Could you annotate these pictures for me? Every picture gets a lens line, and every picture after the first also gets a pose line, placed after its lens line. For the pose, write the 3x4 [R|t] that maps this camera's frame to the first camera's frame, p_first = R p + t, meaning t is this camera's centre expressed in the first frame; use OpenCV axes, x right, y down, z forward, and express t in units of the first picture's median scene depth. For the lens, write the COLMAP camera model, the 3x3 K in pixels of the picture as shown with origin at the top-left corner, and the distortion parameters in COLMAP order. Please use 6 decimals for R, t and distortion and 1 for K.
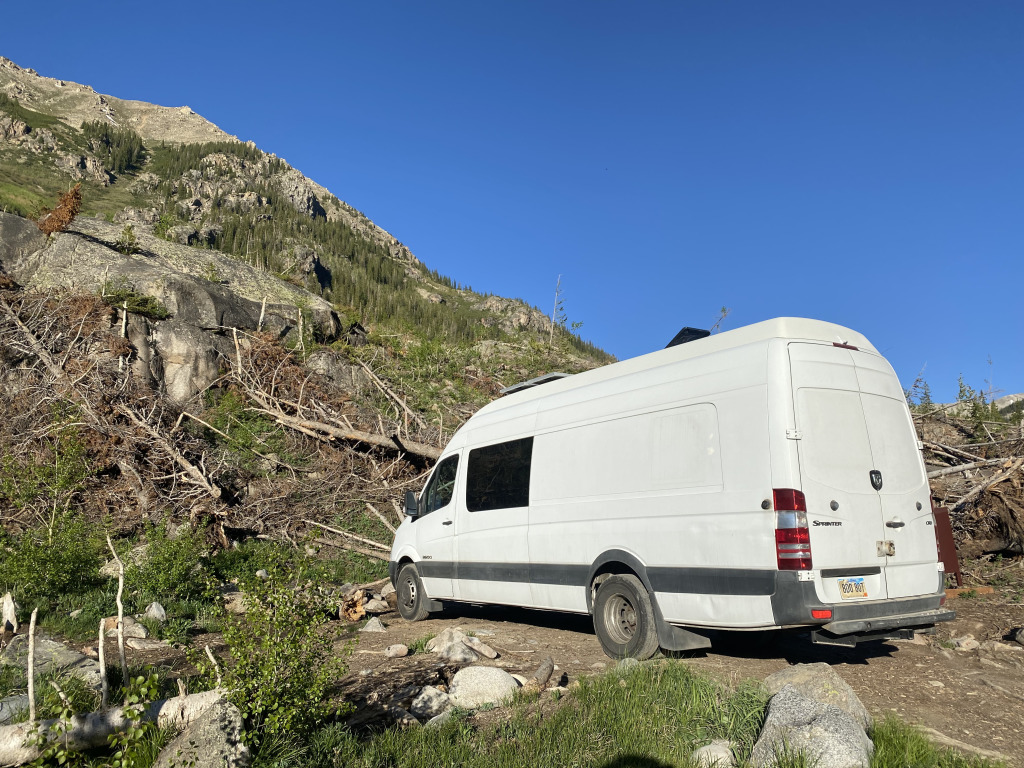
lens RADIAL K [[846.1, 0, 512.0], [0, 846.1, 384.0], [0, 0, 1]] dist [0.004275, -0.003484]
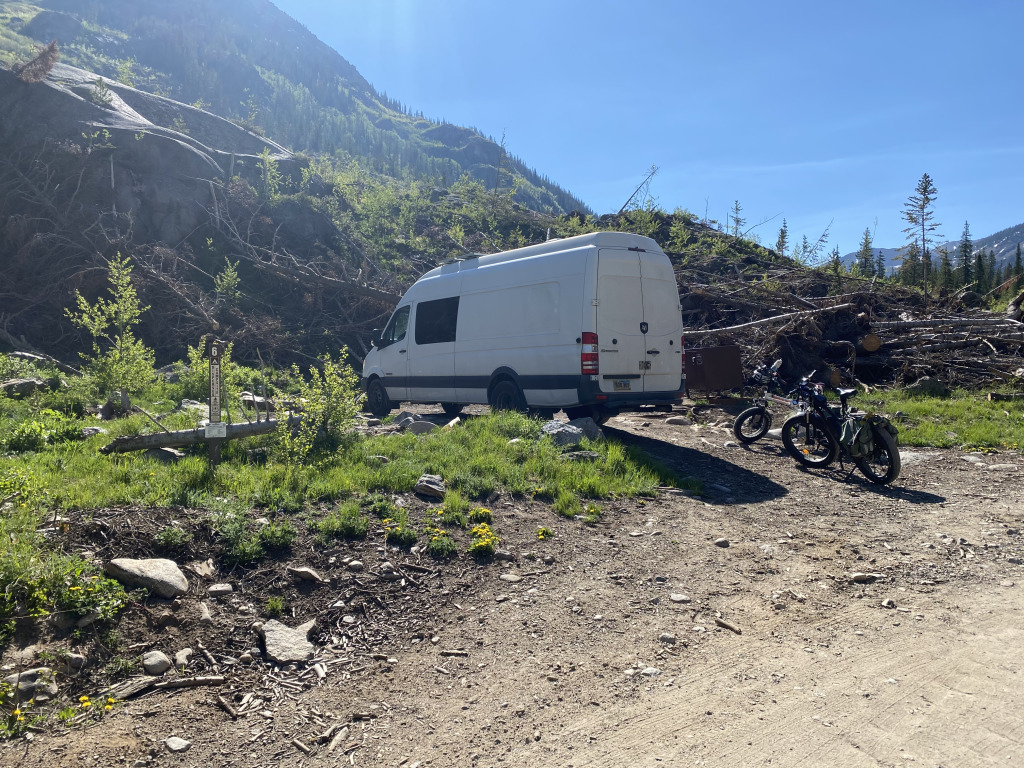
lens RADIAL K [[846.1, 0, 512.0], [0, 846.1, 384.0], [0, 0, 1]] dist [0.004275, -0.003484]
pose [[0.998438, 0.009382, 0.055080, 0.053454], [-0.019795, 0.981257, 0.191686, -0.107630], [-0.052249, -0.192477, 0.979909, -0.765510]]
